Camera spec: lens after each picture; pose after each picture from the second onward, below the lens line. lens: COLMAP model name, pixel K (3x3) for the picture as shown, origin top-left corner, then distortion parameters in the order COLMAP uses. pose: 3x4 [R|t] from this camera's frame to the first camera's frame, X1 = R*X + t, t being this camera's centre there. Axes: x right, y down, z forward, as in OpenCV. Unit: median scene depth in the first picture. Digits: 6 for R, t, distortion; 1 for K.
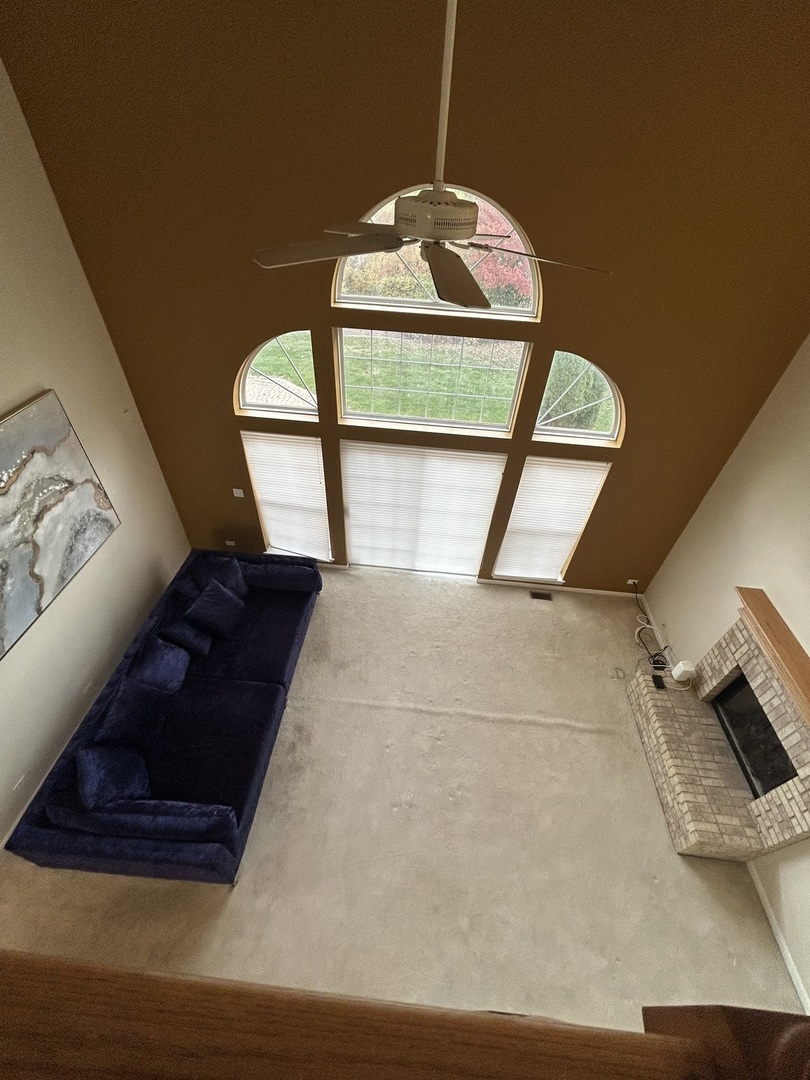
lens RADIAL K [[436.1, 0, 405.4], [0, 436.1, 541.8], [0, 0, 1]] dist [-0.002152, 0.001851]
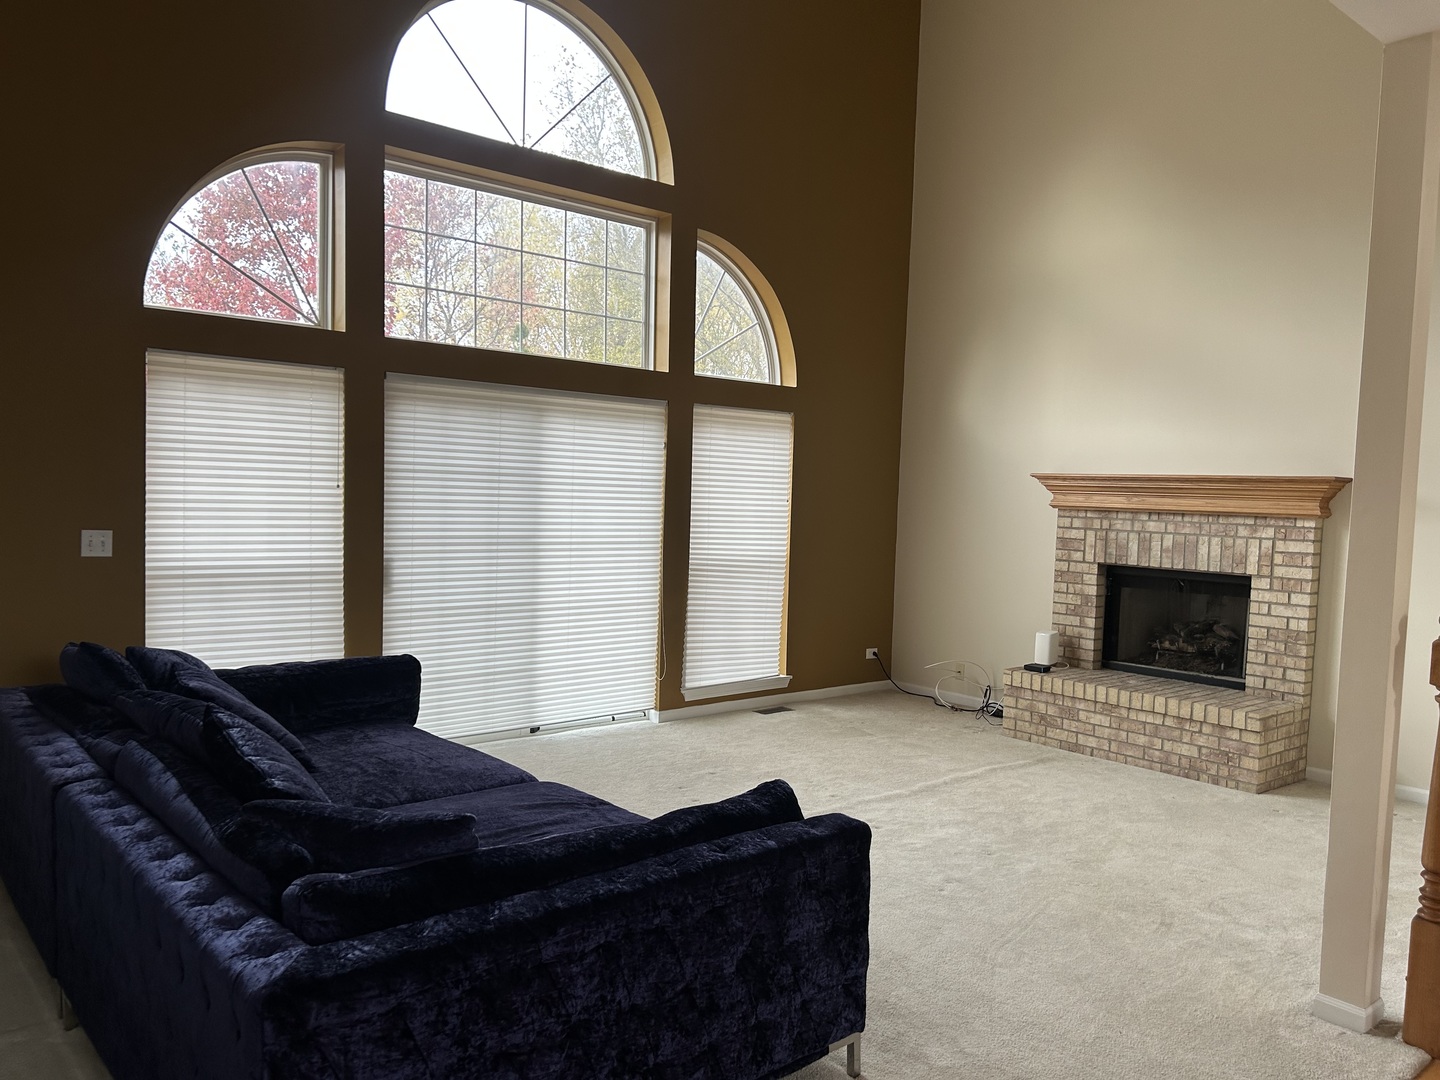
lens RADIAL K [[1084.9, 0, 718.7], [0, 1084.9, 543.2], [0, 0, 1]] dist [0.014020, 0.000244]
pose [[0.701189, -0.064670, 0.710037, -0.771197], [0.482569, 0.776146, -0.405864, 0.577962], [-0.524845, 0.627229, 0.575432, 0.258954]]
